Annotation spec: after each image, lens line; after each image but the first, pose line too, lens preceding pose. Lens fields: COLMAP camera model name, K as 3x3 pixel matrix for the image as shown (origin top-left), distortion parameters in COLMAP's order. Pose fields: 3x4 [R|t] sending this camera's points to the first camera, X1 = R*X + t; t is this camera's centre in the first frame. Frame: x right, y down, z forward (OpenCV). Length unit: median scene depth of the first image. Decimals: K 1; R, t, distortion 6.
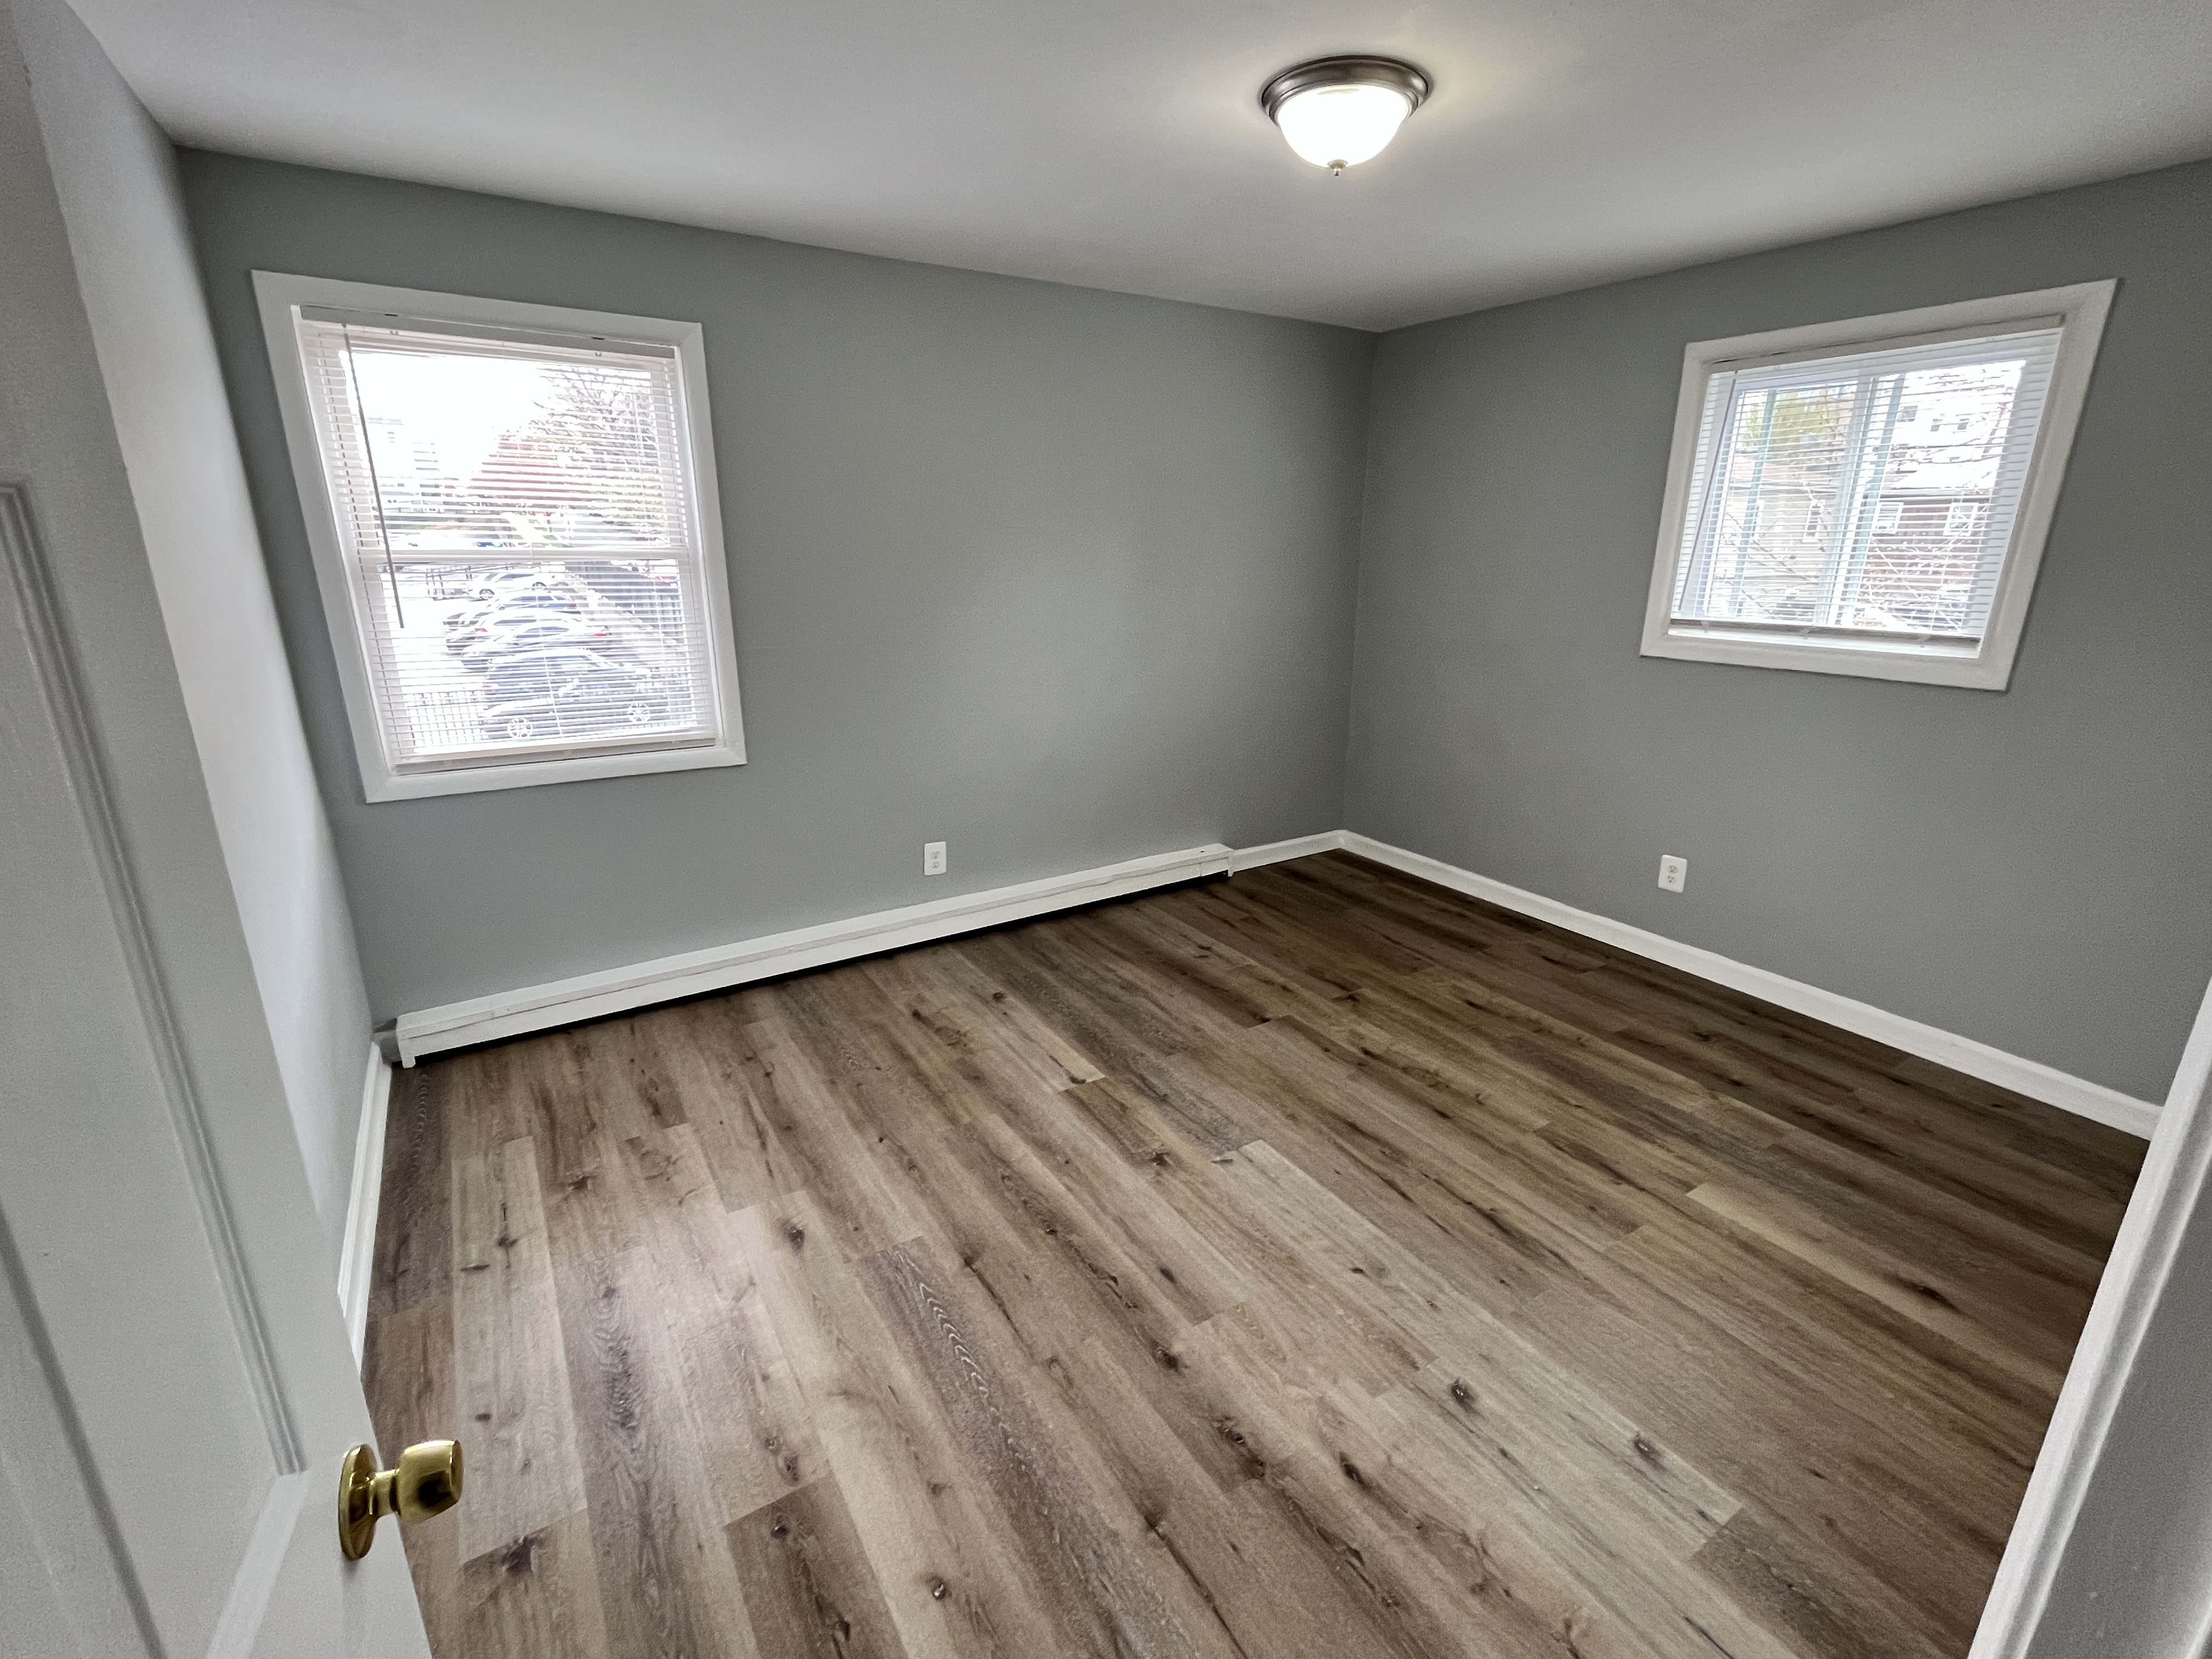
lens RADIAL K [[978.6, 0, 1113.2], [0, 978.6, 815.7], [0, 0, 1]] dist [0.001783, -0.000038]
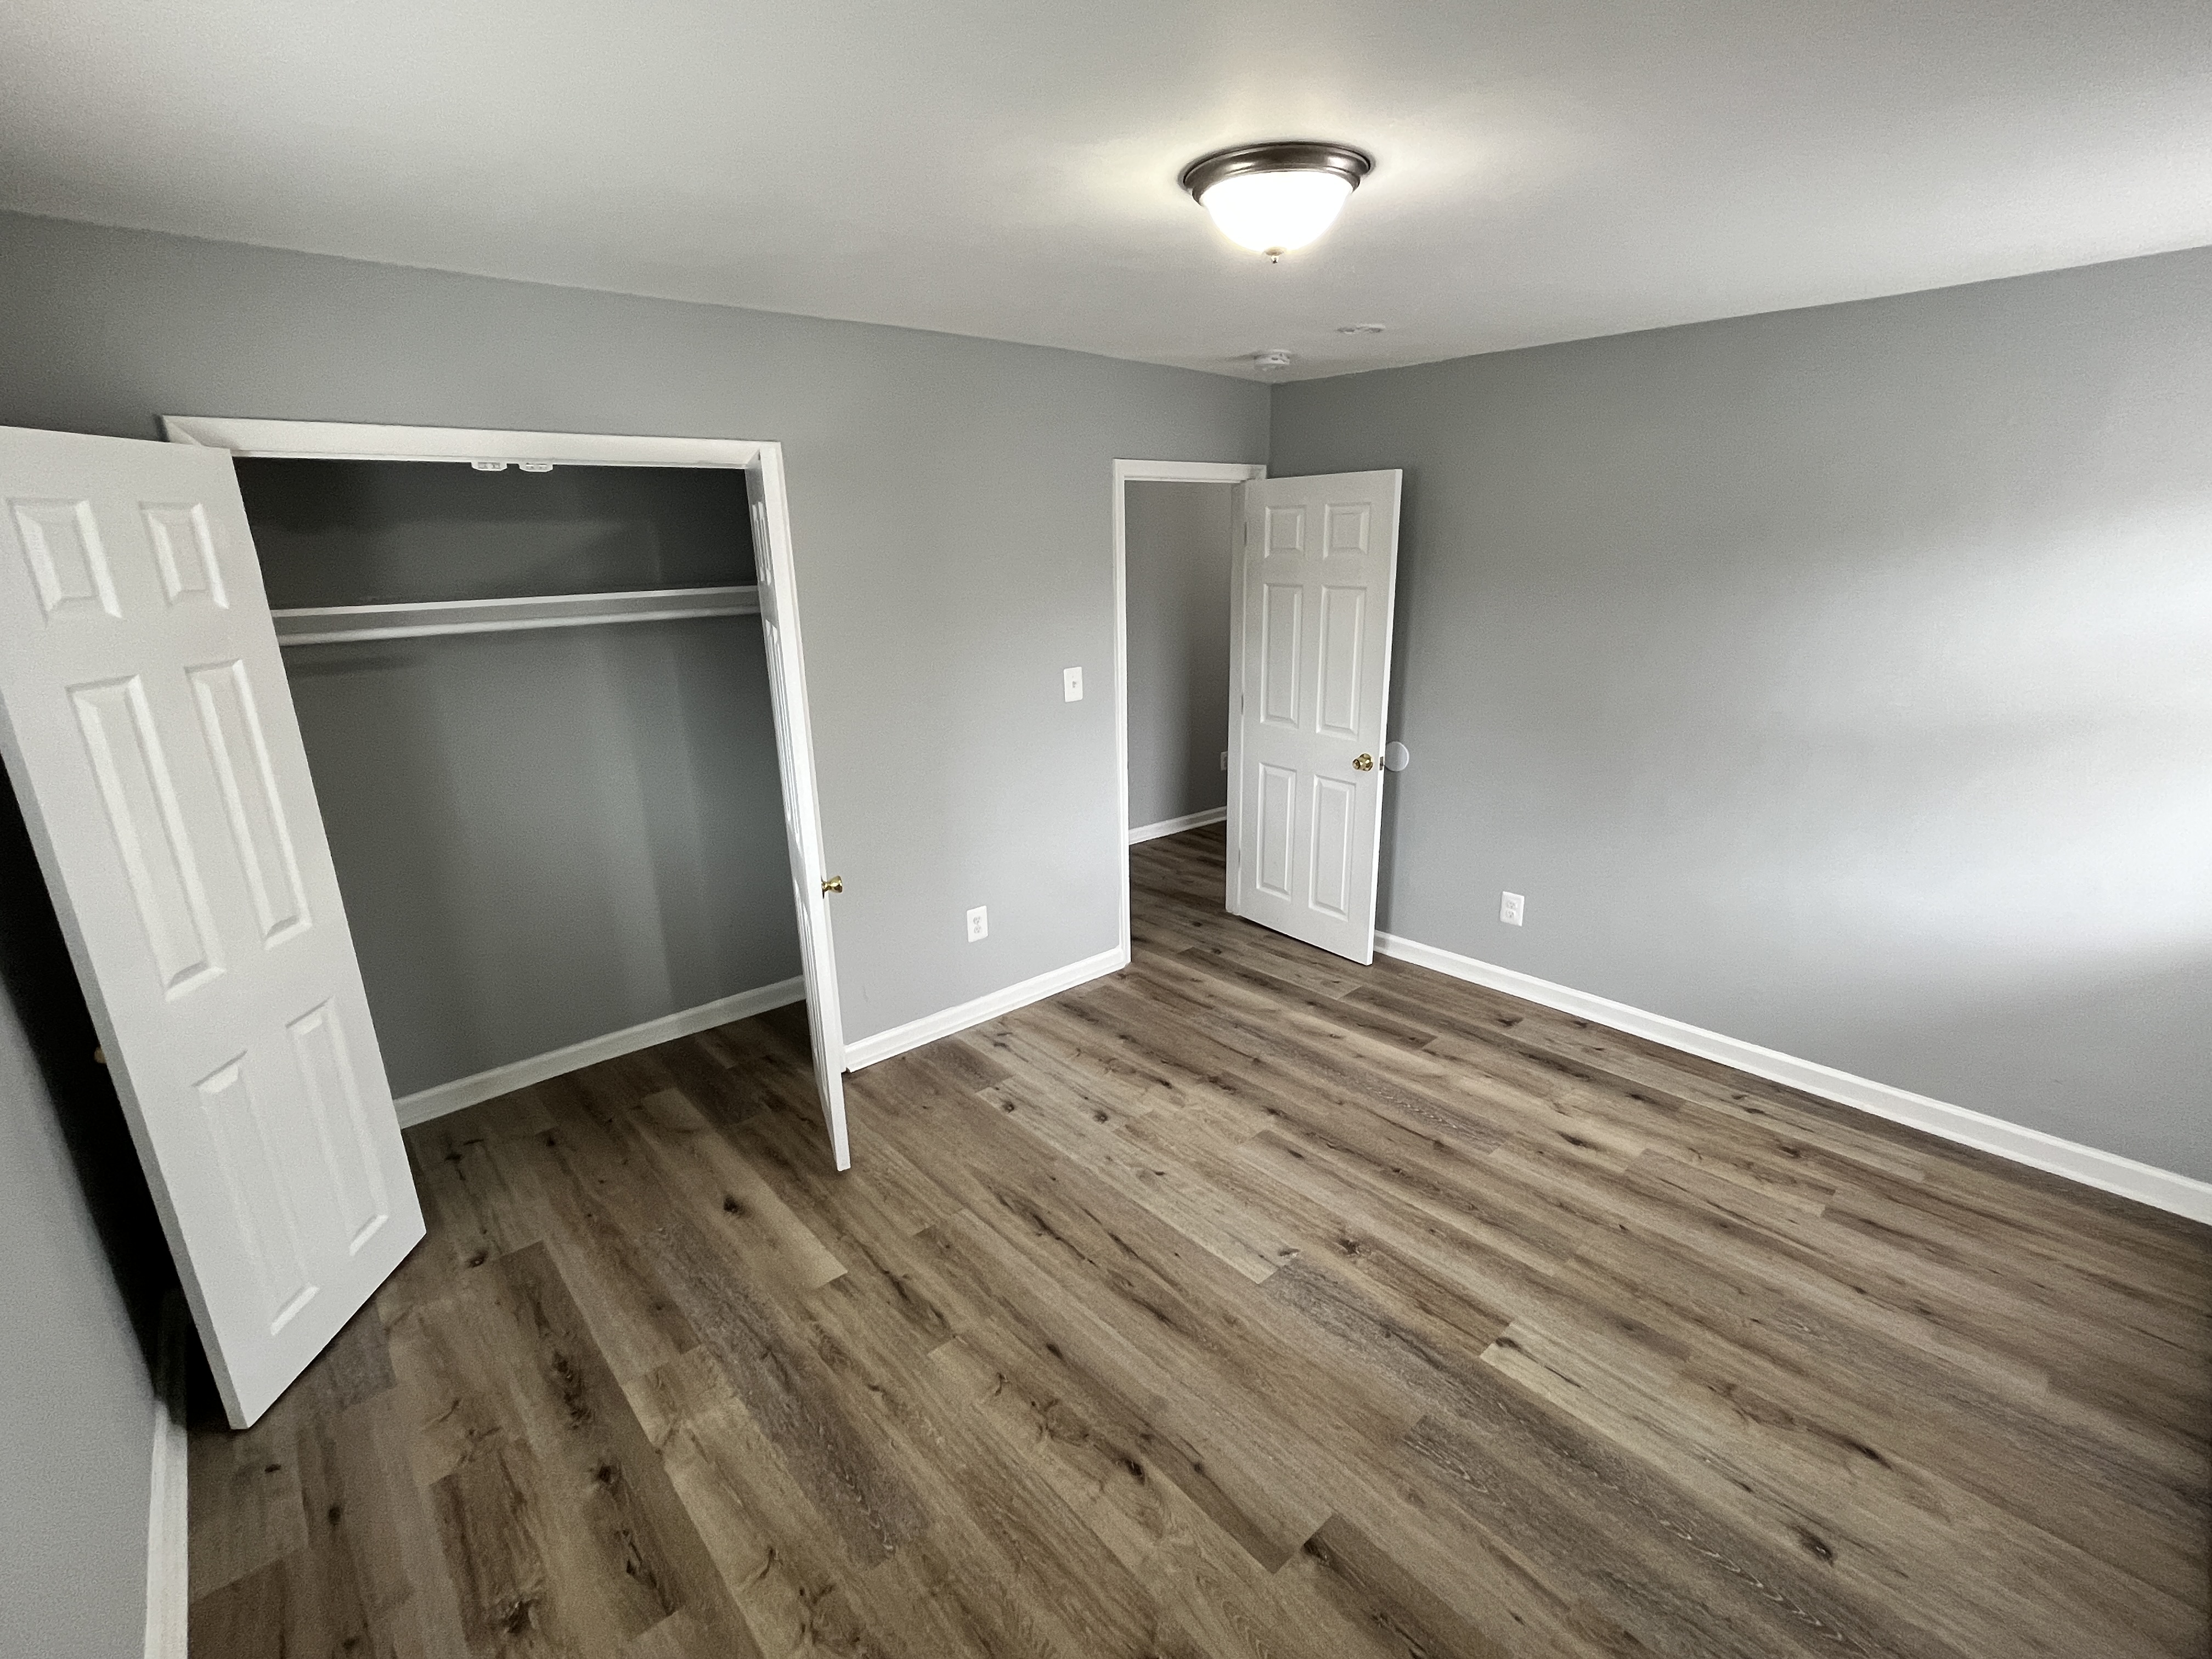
lens RADIAL K [[975.8, 0, 1105.6], [0, 975.8, 822.8], [0, 0, 1]] dist [-0.000071, -0.000137]
pose [[-0.986861, 0.054026, -0.152272, 0.429567], [-0.036570, 0.843295, 0.536205, -0.552975], [0.157379, 0.534729, -0.830239, 1.580181]]
